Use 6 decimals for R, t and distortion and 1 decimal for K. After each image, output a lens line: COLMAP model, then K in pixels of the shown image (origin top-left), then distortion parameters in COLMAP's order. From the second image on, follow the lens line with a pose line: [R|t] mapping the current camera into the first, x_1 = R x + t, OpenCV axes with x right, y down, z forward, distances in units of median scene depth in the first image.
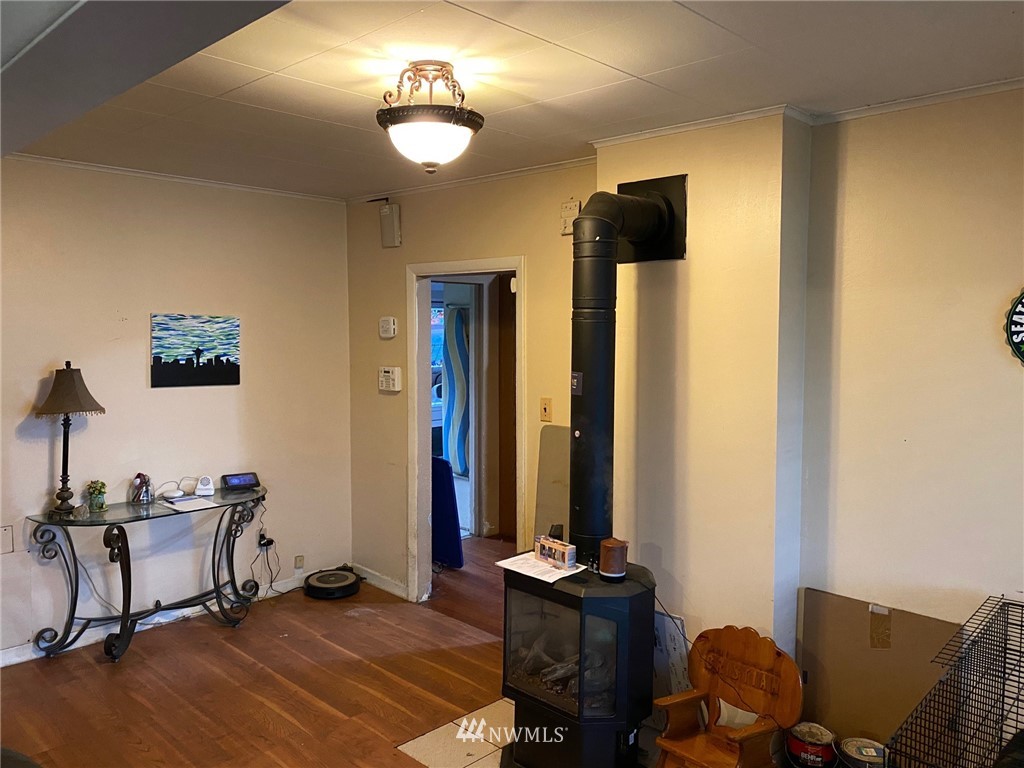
lens RADIAL K [[770.6, 0, 512.0], [0, 770.6, 384.0], [0, 0, 1]] dist [0.092650, -0.138690]
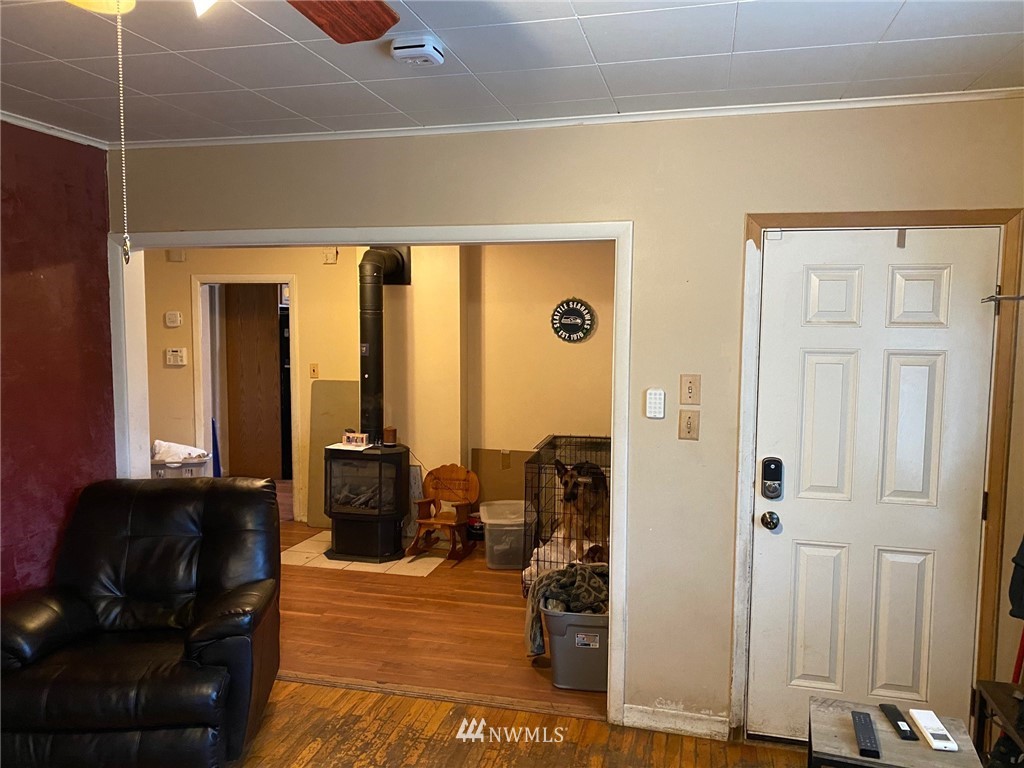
lens RADIAL K [[780.9, 0, 512.0], [0, 780.9, 384.0], [0, 0, 1]] dist [-0.000384, 0.007366]
pose [[0.867303, -0.037332, 0.496378, -0.553222], [0.031881, 0.999302, 0.019451, 0.057533], [-0.496758, -0.001045, 0.867888, -0.842089]]
